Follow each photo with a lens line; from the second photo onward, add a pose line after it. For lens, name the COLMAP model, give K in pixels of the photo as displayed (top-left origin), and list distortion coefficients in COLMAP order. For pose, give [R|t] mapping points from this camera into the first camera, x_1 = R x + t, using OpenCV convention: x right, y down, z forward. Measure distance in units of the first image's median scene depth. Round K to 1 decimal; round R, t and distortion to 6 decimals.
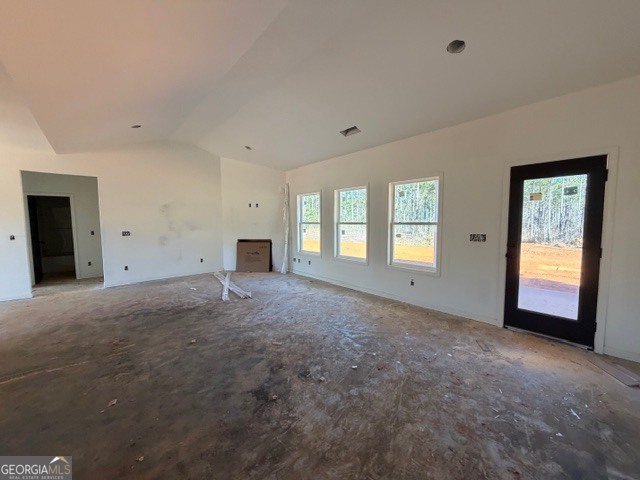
lens RADIAL K [[255.2, 0, 318.2], [0, 255.2, 239.6], [0, 0, 1]] dist [-0.001268, 0.000028]
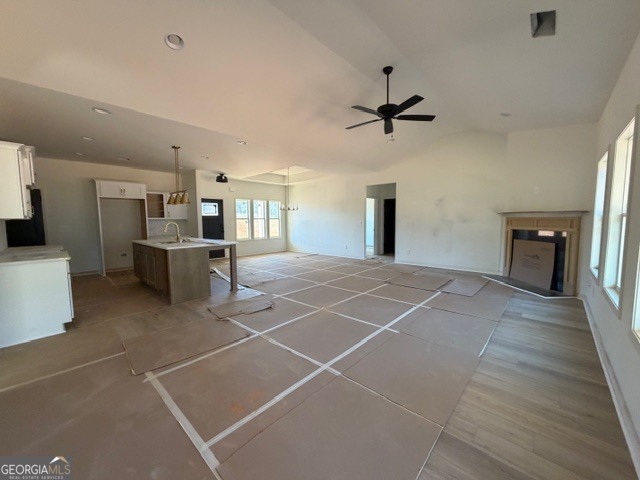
lens RADIAL K [[255.2, 0, 318.2], [0, 255.2, 239.6], [0, 0, 1]] dist [-0.001268, 0.000028]
pose [[0.105814, 0.086443, -0.990622, 0.625501], [-0.066606, 0.994593, 0.079675, -0.025390], [0.992153, 0.057551, 0.110999, 0.567485]]
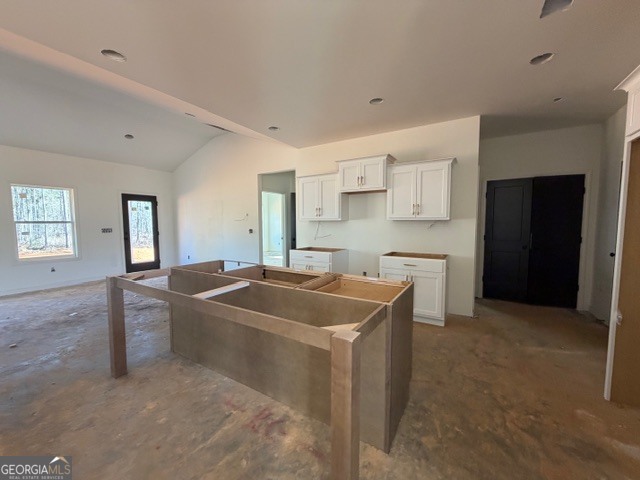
lens RADIAL K [[251.7, 0, 318.4], [0, 251.7, 239.0], [0, 0, 1]] dist [-0.000471, 0.000001]
pose [[-0.306326, -0.053479, 0.950423, -1.193435], [0.076325, 0.993826, 0.080521, 0.020747], [-0.948862, 0.097207, -0.300353, 0.133666]]
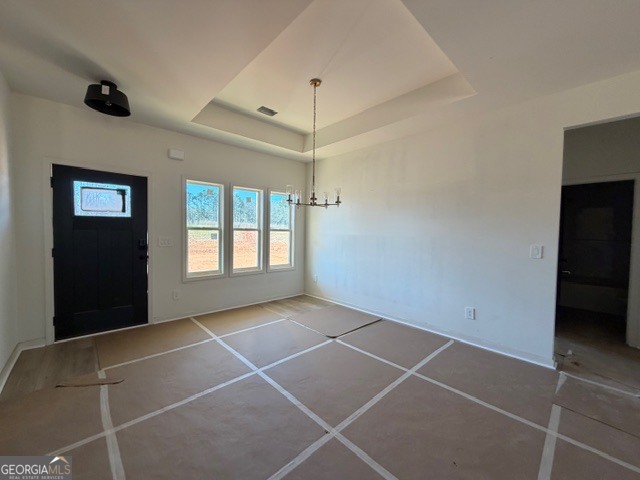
lens RADIAL K [[255.2, 0, 318.2], [0, 255.2, 239.6], [0, 0, 1]] dist [-0.001268, 0.000028]
pose [[0.027799, 0.041105, -0.998768, -0.716846], [-0.093268, 0.994902, 0.038350, -0.017484], [0.995253, 0.092087, 0.031491, 0.547304]]
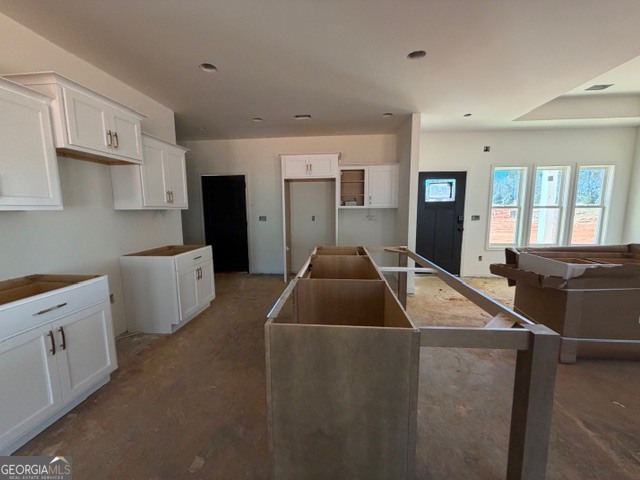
lens RADIAL K [[251.7, 0, 318.4], [0, 251.7, 239.0], [0, 0, 1]] dist [-0.000471, 0.000001]
pose [[-0.722007, 0.097421, -0.684993, -0.286772], [-0.039778, 0.982555, 0.181669, -0.014928], [0.690741, 0.158414, -0.705537, 0.386185]]
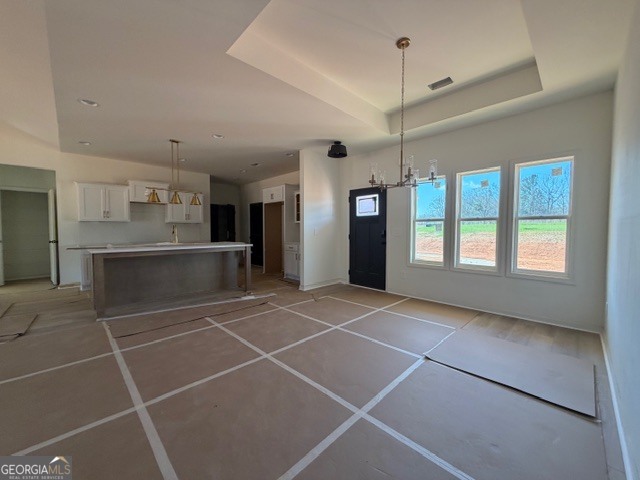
lens RADIAL K [[255.2, 0, 318.2], [0, 255.2, 239.6], [0, 0, 1]] dist [-0.001268, 0.000028]
pose [[-0.998394, 0.009065, -0.055917, -1.192481], [0.002647, 0.993502, 0.113788, -0.023858], [0.056585, 0.113457, -0.991930, 1.157595]]
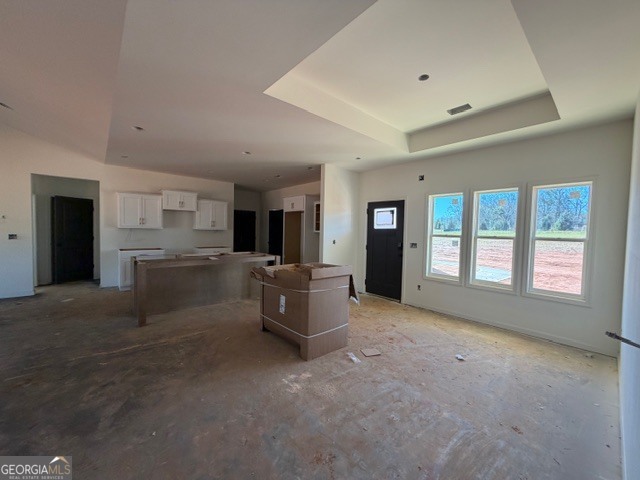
lens RADIAL K [[255.2, 0, 318.2], [0, 255.2, 239.6], [0, 0, 1]] dist [-0.001268, 0.000028]
pose [[-0.999884, -0.015208, 0.000458, -1.167977], [-0.015065, 0.993762, 0.110502, -0.076353], [-0.002136, 0.110482, -0.993876, 1.208747]]
